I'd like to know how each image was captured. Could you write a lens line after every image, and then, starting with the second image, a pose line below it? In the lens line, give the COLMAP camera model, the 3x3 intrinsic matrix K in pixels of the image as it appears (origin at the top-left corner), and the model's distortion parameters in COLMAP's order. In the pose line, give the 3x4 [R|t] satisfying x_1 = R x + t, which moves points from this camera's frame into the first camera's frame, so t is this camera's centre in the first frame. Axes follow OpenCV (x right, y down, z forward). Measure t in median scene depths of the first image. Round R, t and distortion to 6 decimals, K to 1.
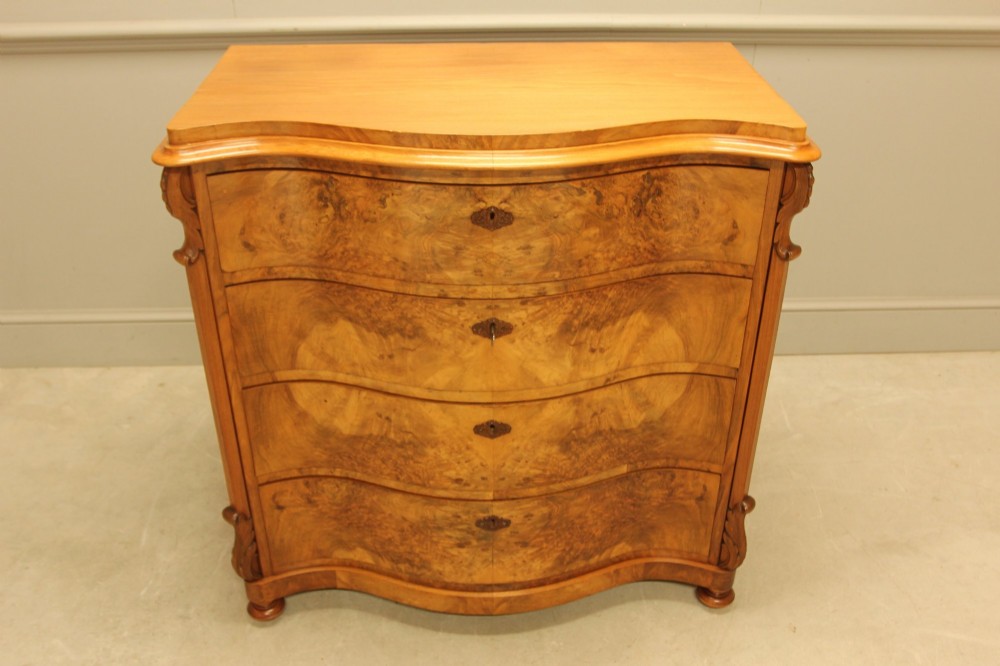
lens RADIAL K [[944.5, 0, 490.3], [0, 944.5, 328.0], [0, 0, 1]] dist [-0.065909, 0.000000]
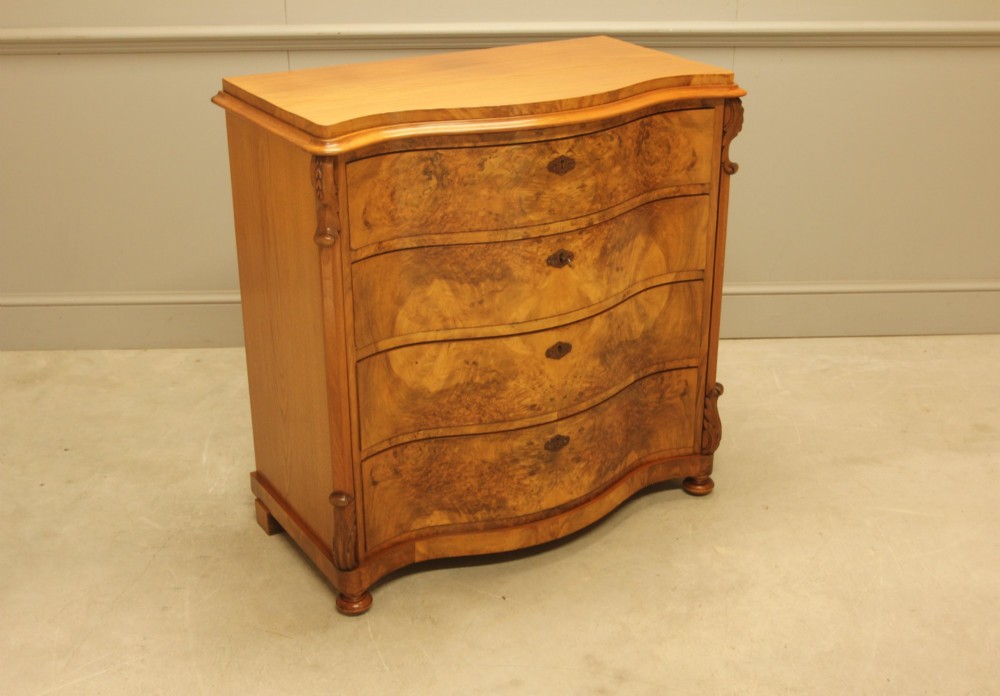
lens RADIAL K [[1300.7, 0, 504.7], [0, 1300.7, 344.2], [0, 0, 1]] dist [-0.010078, 0.000000]
pose [[0.865144, -0.196037, 0.461622, -0.853679], [0.256658, 0.963839, -0.071699, 0.208298], [-0.430874, 0.180509, 0.884174, -0.459393]]
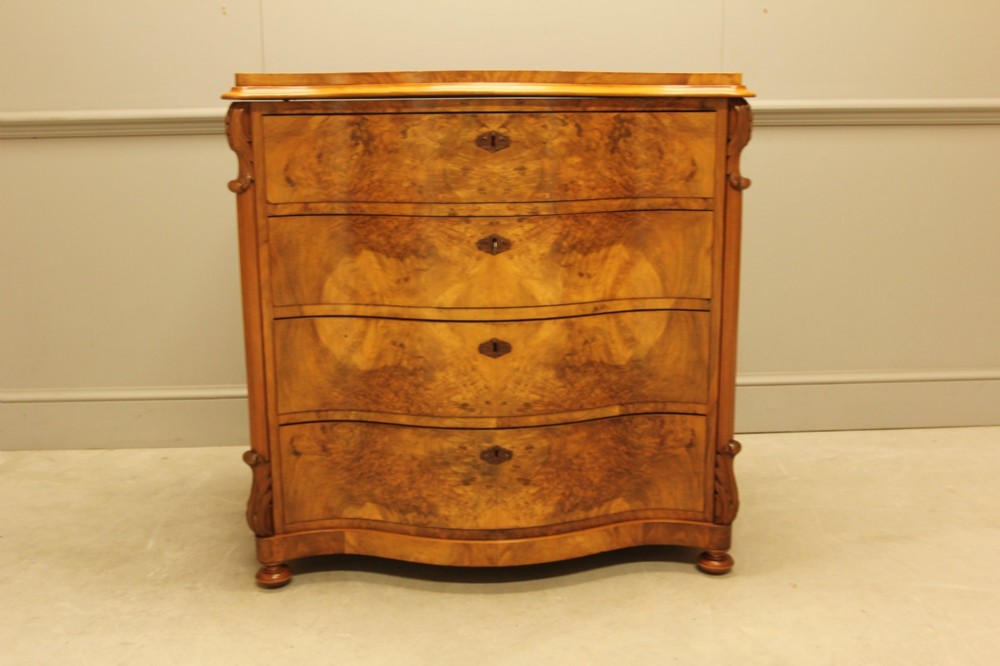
lens RADIAL K [[1090.9, 0, 484.3], [0, 1090.9, 332.0], [0, 0, 1]] dist [-0.047226, 0.000000]
pose [[0.999946, -0.009885, 0.003350, -0.015263], [0.010437, 0.946809, -0.321626, 0.525132], [0.000008, 0.321643, 0.946861, -0.246306]]
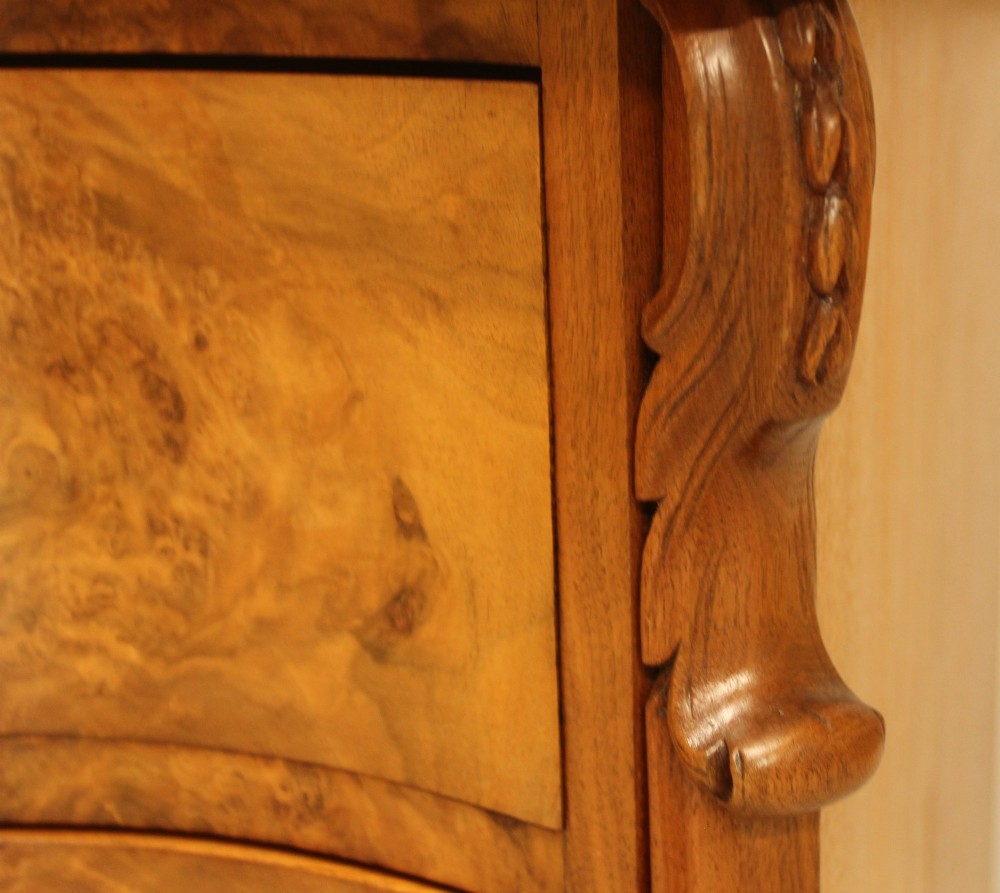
lens RADIAL K [[2234.4, 0, 506.0], [0, 2234.4, 455.5], [0, 0, 1]] dist [0.026161, 0.000000]
pose [[0.936113, 0.062502, -0.346100, 0.374980], [-0.147487, 0.963136, -0.224981, -0.044121], [0.319280, 0.261653, 0.910823, 0.676971]]
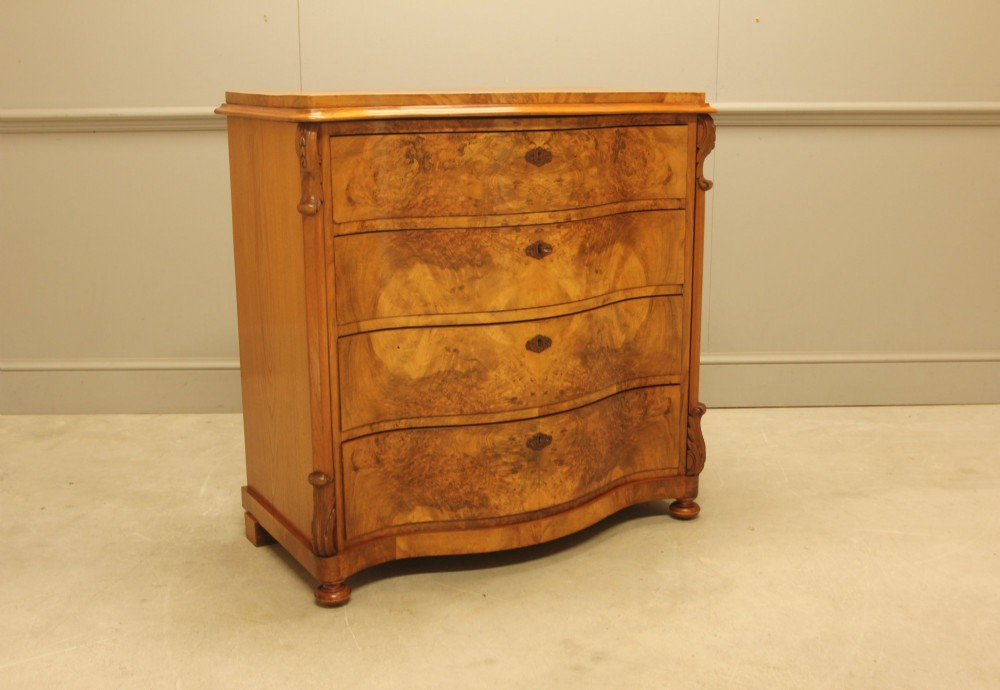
lens RADIAL K [[1200.6, 0, 502.5], [0, 1200.6, 337.2], [0, 0, 1]] dist [-0.031846, 0.000000]
pose [[0.878688, -0.107850, 0.465054, -0.797853], [0.248804, 0.934845, -0.253300, 0.503159], [-0.407436, 0.338279, 0.848271, -0.329753]]
